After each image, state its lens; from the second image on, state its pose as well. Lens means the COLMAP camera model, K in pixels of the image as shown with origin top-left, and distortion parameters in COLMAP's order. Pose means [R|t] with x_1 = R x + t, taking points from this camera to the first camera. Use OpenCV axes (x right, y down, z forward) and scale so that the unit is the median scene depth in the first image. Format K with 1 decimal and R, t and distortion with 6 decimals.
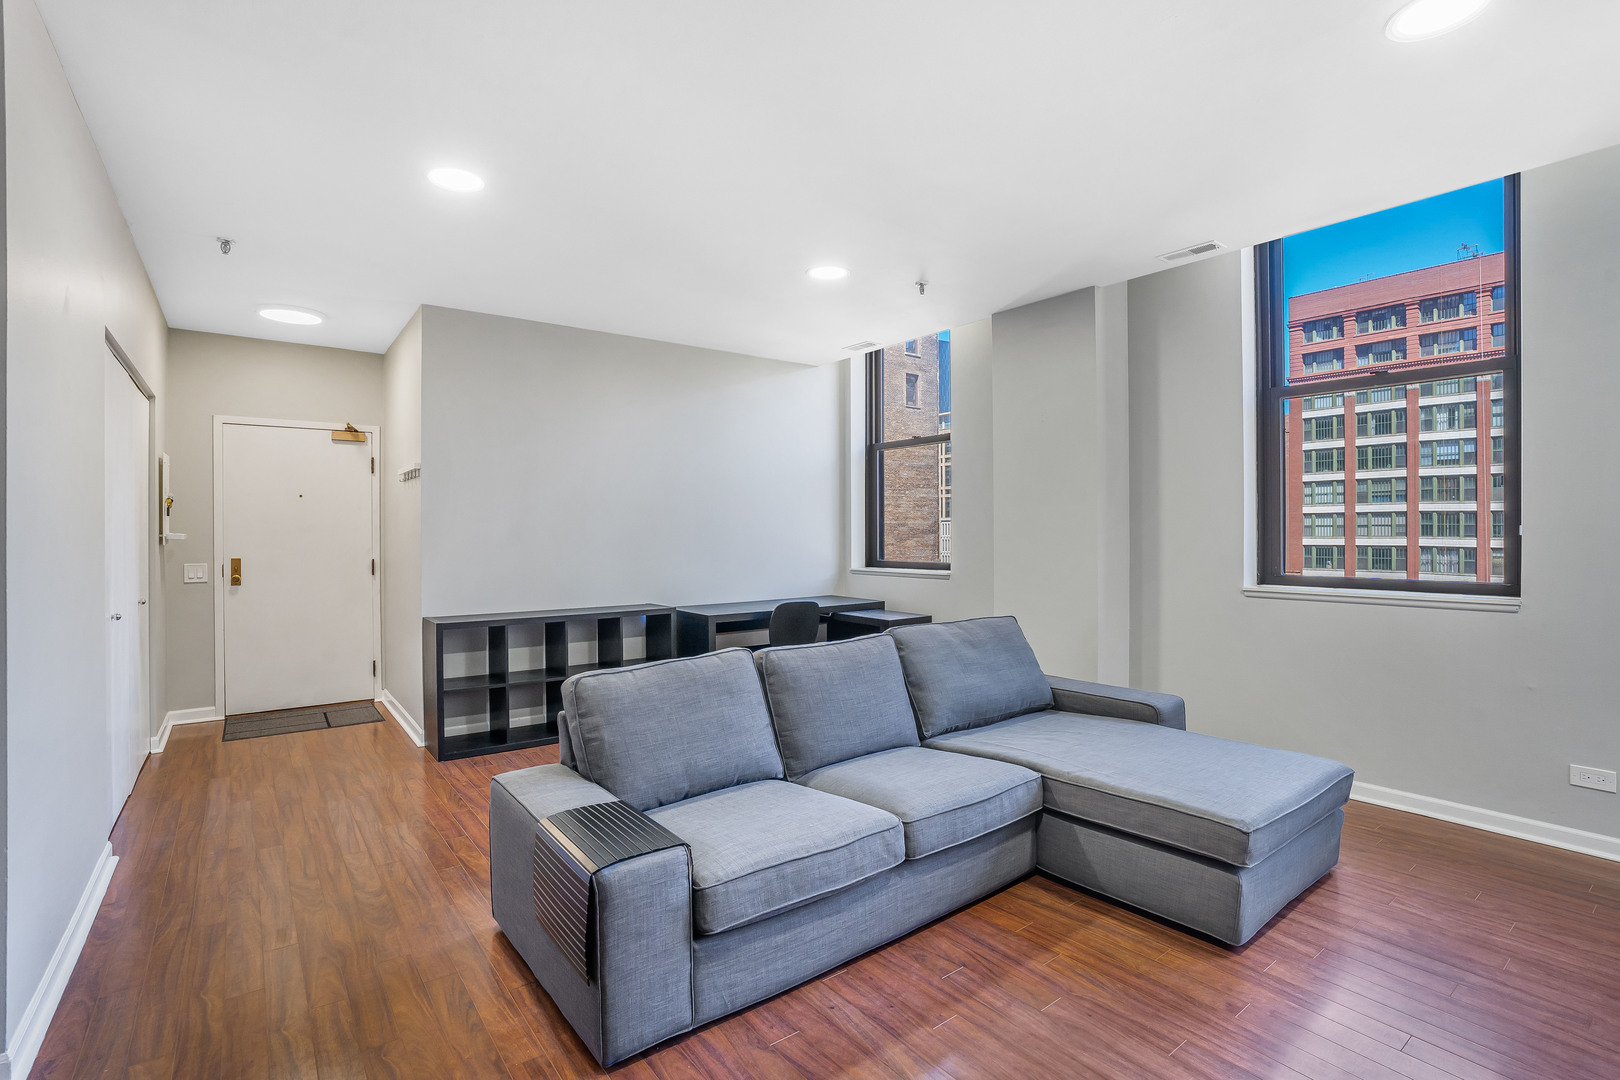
lens RADIAL K [[763.1, 0, 814.5], [0, 763.1, 525.0], [0, 0, 1]] dist [-0.048411, 0.011596]
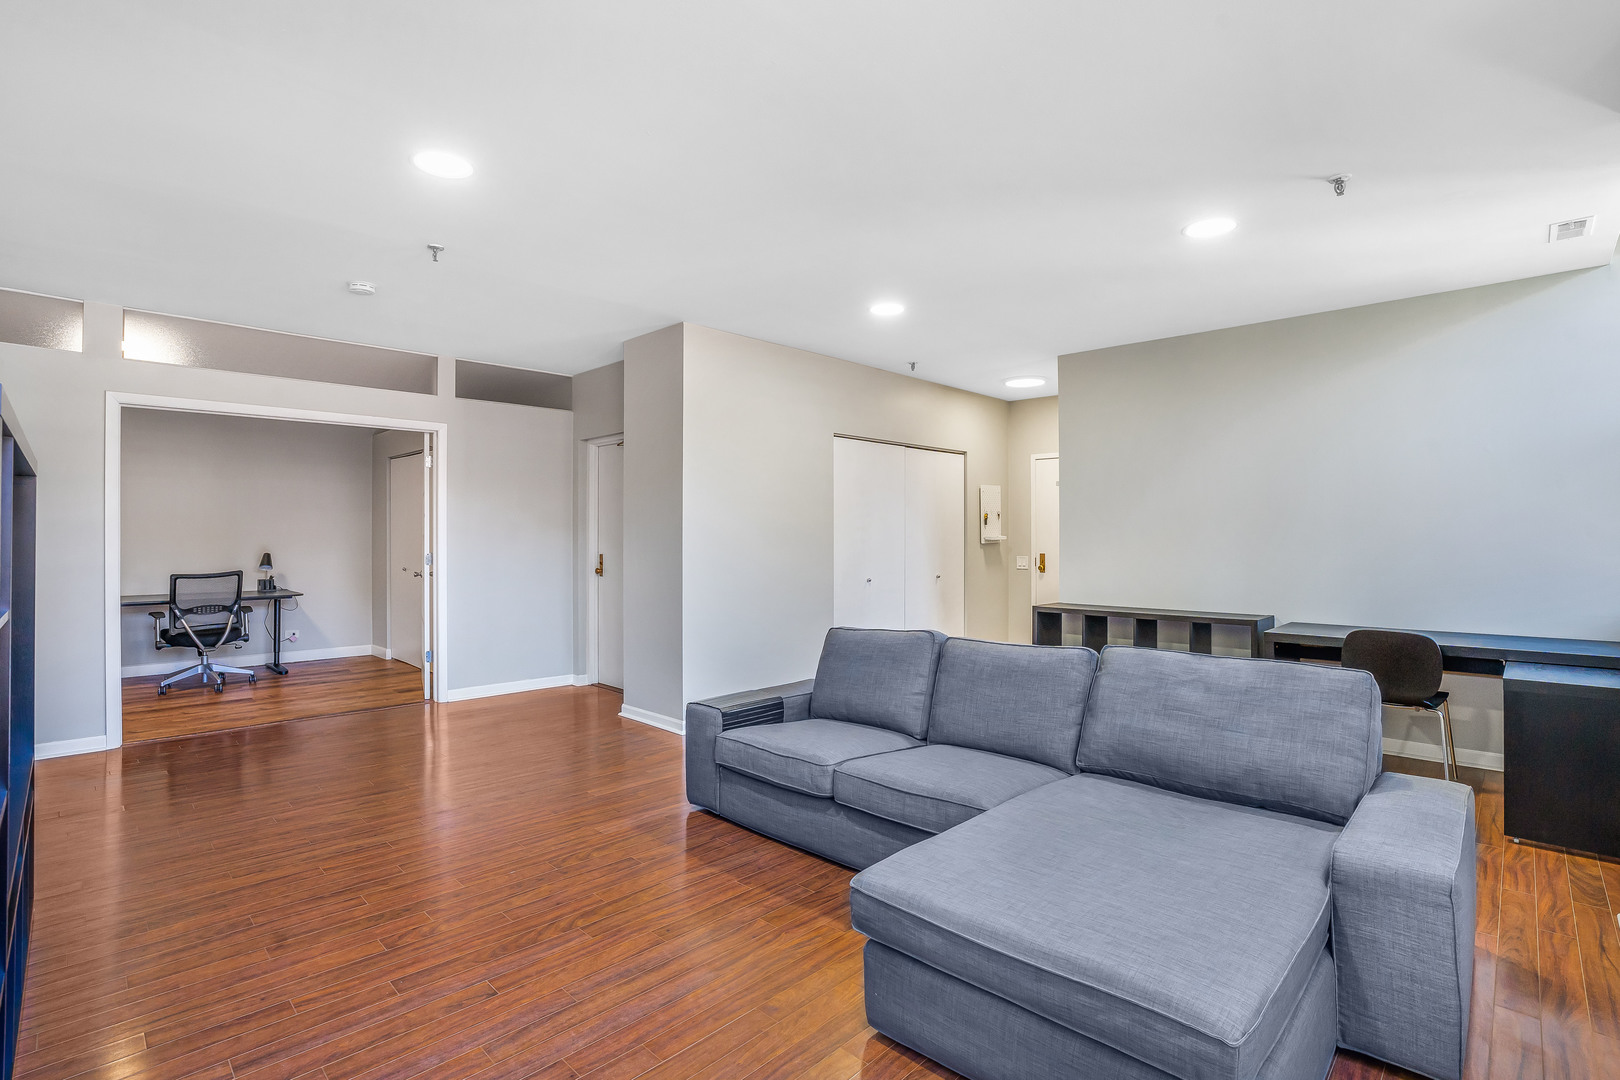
lens RADIAL K [[763.1, 0, 805.1], [0, 763.1, 541.5], [0, 0, 1]] dist [-0.048411, 0.011596]
pose [[0.146279, 0.011343, -0.989178, 1.034541], [0.004765, 0.999915, 0.012171, 0.004166], [0.989232, -0.006494, 0.146213, 0.597070]]
